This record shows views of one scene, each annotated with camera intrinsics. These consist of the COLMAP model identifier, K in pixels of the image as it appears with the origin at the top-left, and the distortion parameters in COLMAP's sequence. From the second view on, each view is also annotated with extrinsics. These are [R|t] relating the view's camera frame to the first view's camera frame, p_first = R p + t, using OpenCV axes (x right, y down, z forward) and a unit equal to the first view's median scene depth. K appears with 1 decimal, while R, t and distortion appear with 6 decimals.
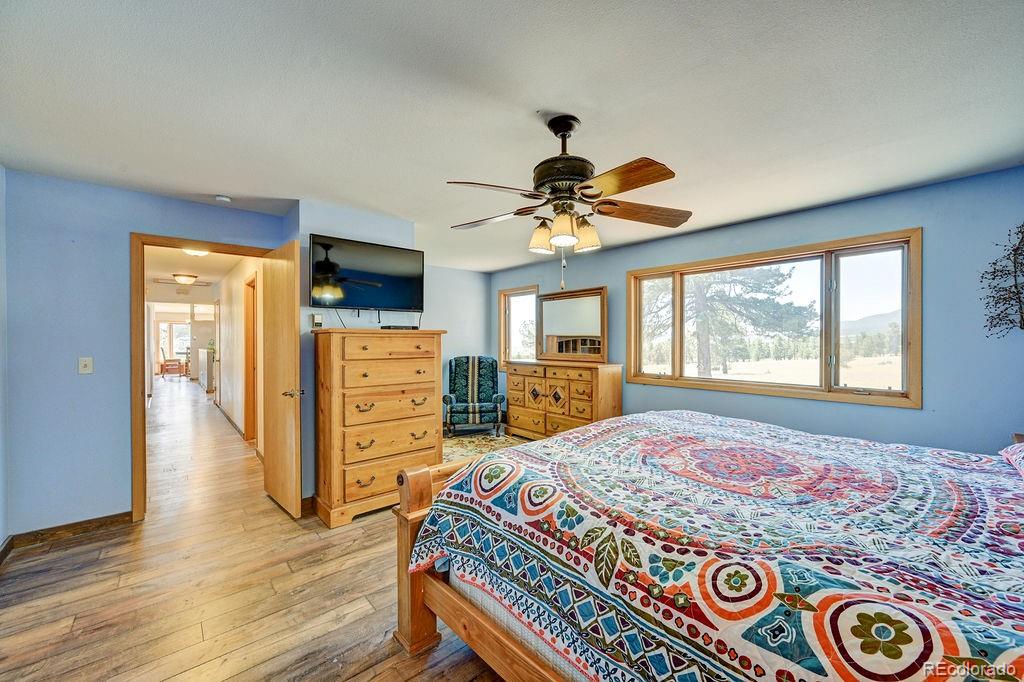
lens RADIAL K [[404.8, 0, 515.0], [0, 404.8, 340.8], [0, 0, 1]] dist [-0.001687, 0.000869]
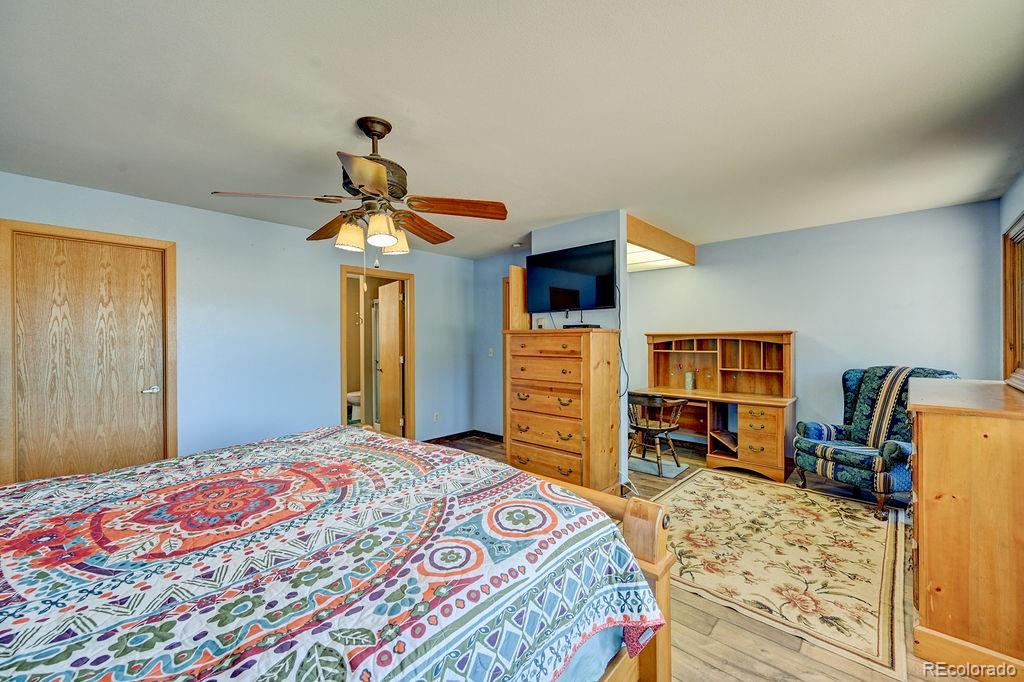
lens RADIAL K [[404.8, 0, 514.8], [0, 404.8, 341.0], [0, 0, 1]] dist [-0.001687, 0.000869]
pose [[0.109717, 0.005725, -0.993946, 0.724714], [0.002416, 0.999979, 0.006026, -0.003476], [0.993960, -0.003062, 0.109701, 0.772935]]
